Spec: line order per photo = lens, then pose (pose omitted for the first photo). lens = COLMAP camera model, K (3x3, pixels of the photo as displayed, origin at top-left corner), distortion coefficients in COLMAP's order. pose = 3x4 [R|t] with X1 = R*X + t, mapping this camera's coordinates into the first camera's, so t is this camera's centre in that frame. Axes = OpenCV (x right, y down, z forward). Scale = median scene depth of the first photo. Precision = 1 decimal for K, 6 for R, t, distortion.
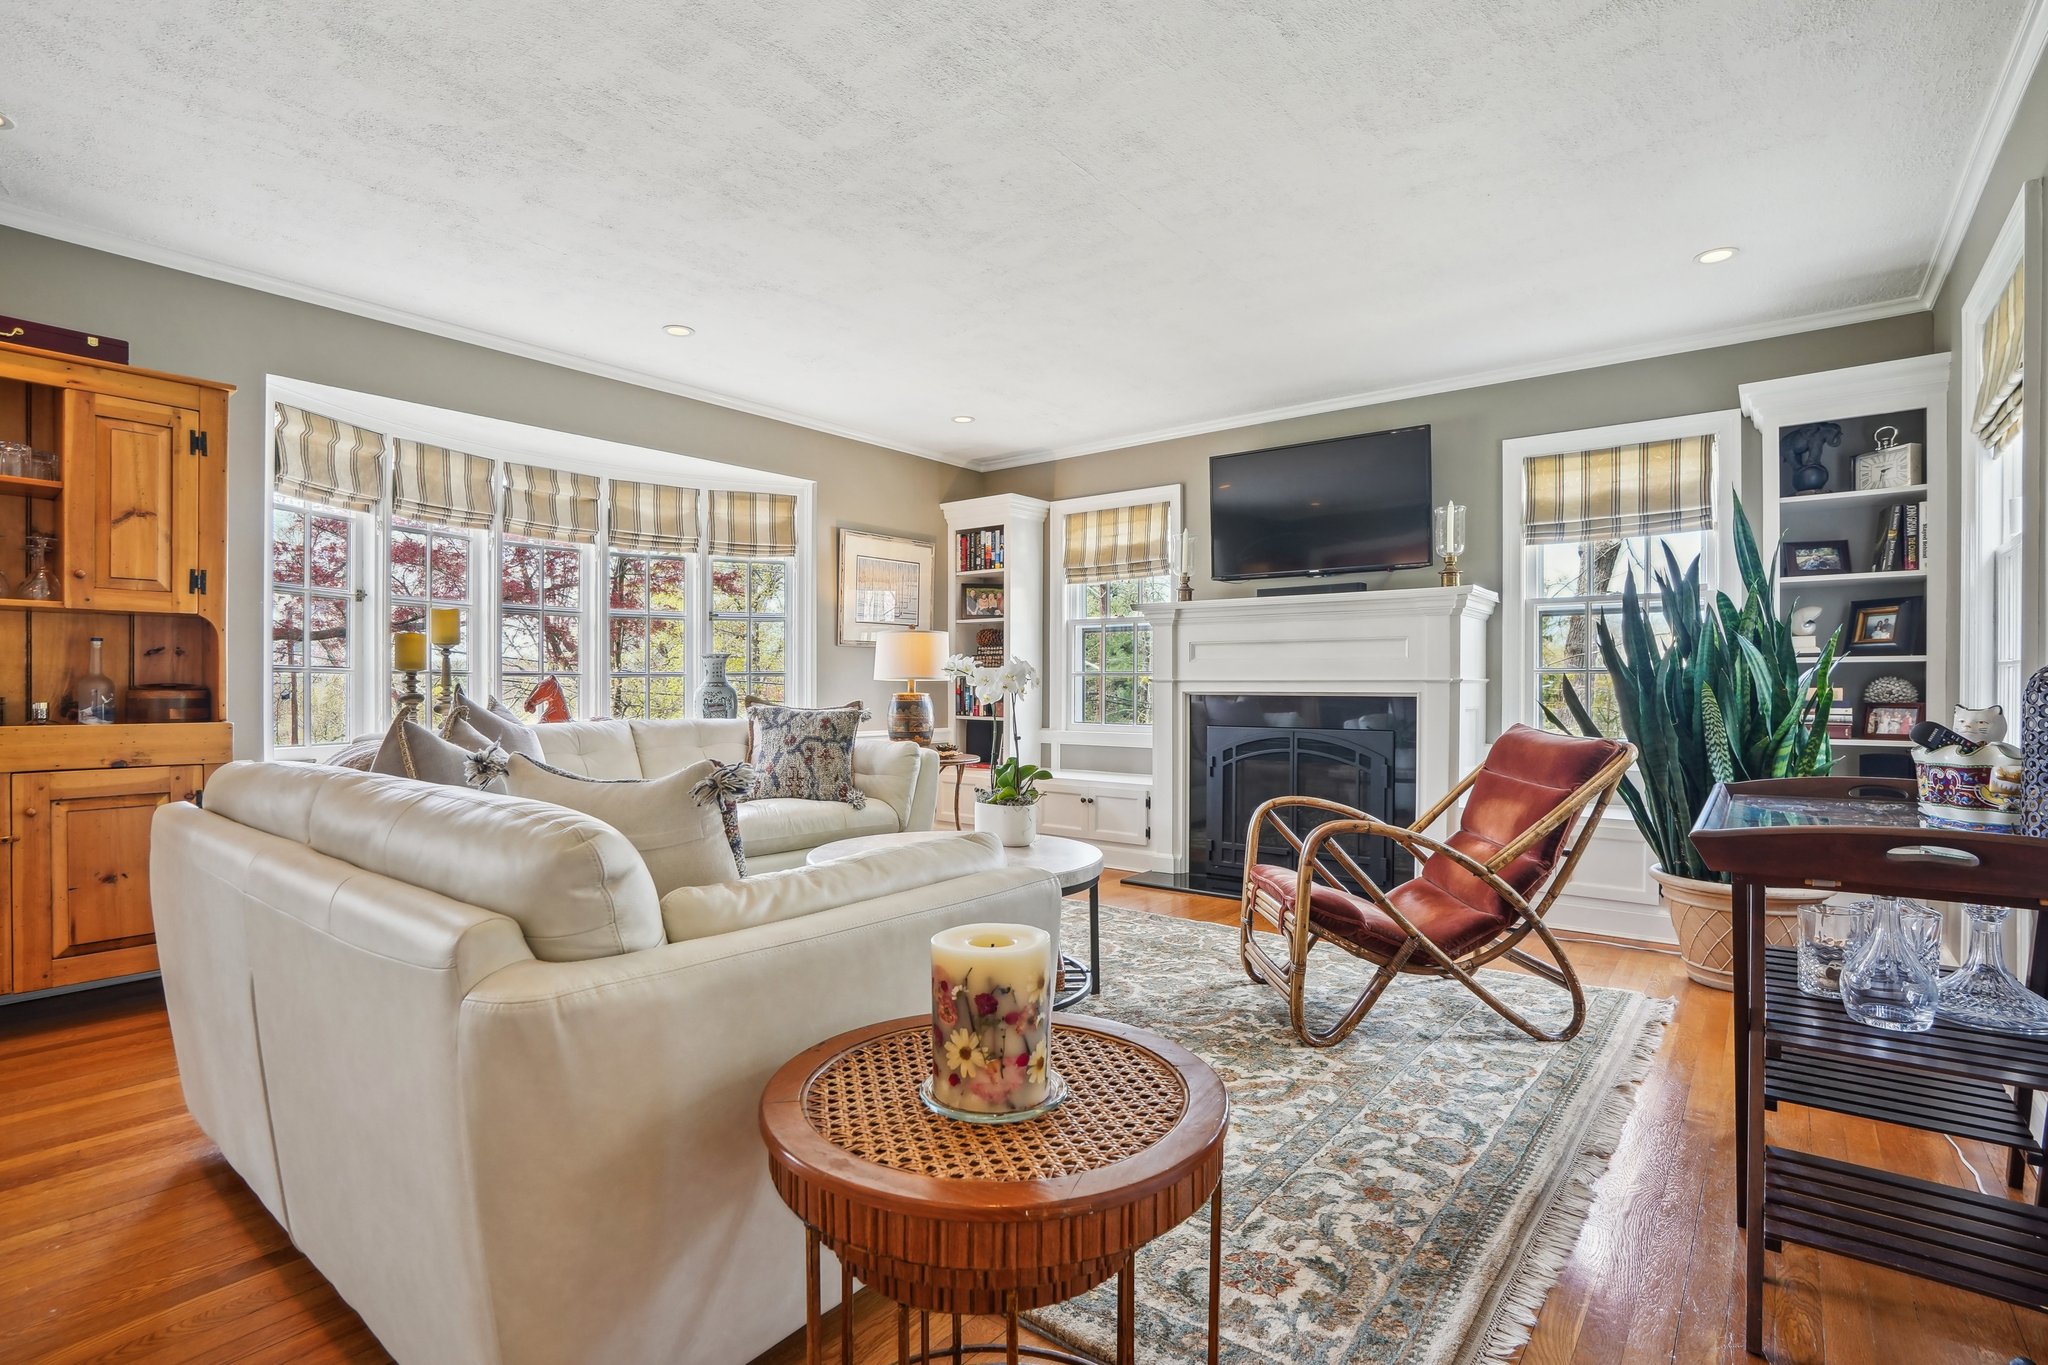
lens RADIAL K [[962.1, 0, 1022.4], [0, 962.1, 683.0], [0, 0, 1]] dist [0.003509, 0.000394]
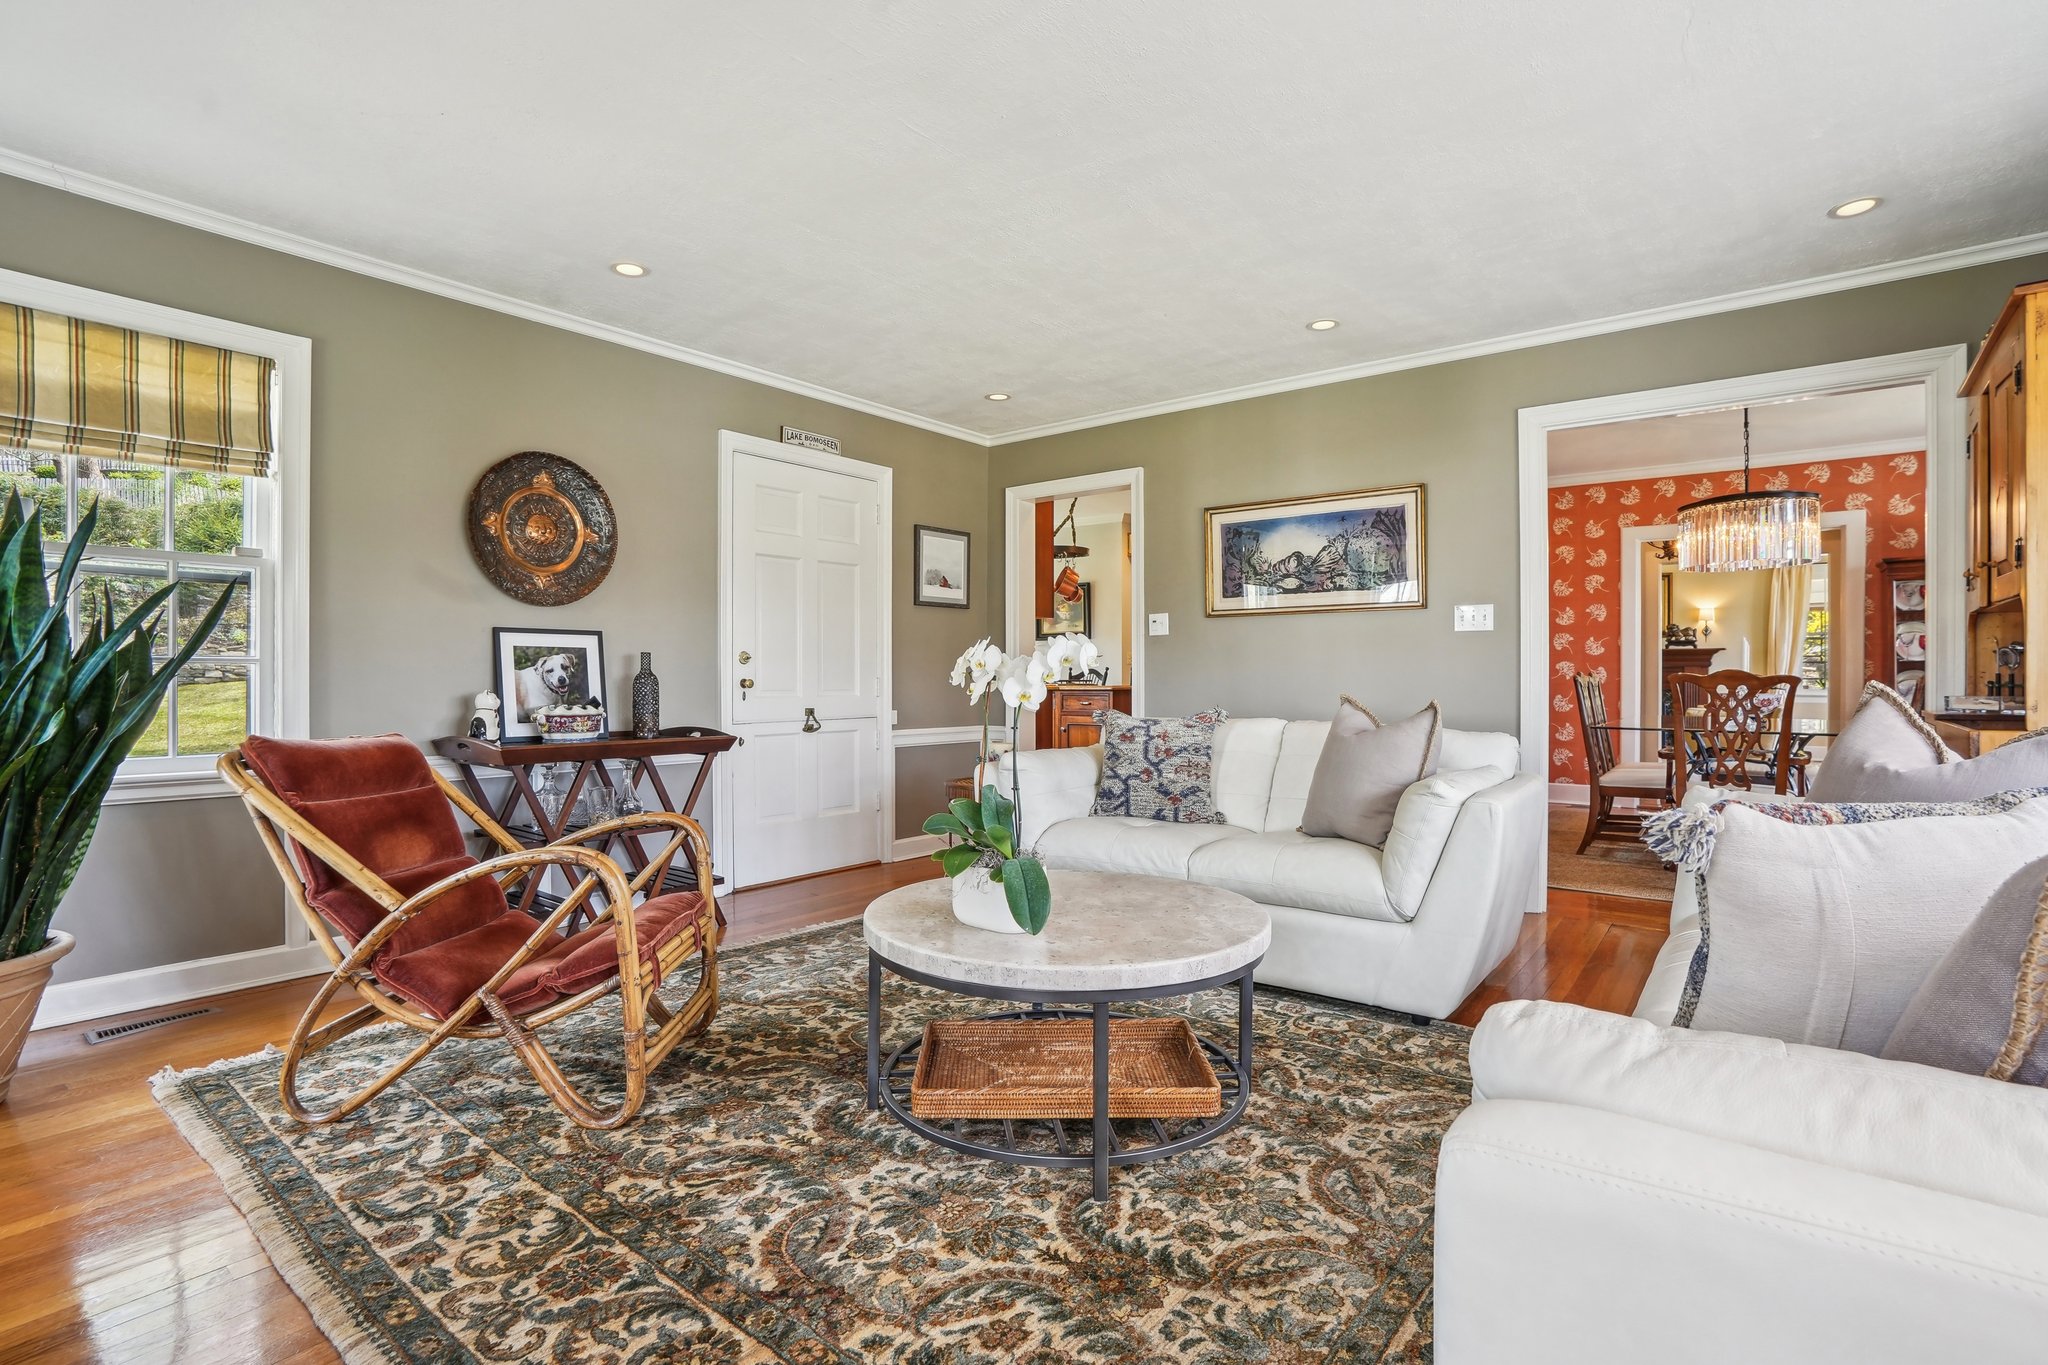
lens RADIAL K [[962.1, 0, 1022.0], [0, 962.1, 681.1], [0, 0, 1]] dist [0.003509, 0.000394]
pose [[-0.999996, -0.002657, 0.000171, -0.037605], [-0.002656, 0.999982, 0.005318, -0.002245], [-0.000185, 0.005317, -0.999986, 1.843832]]
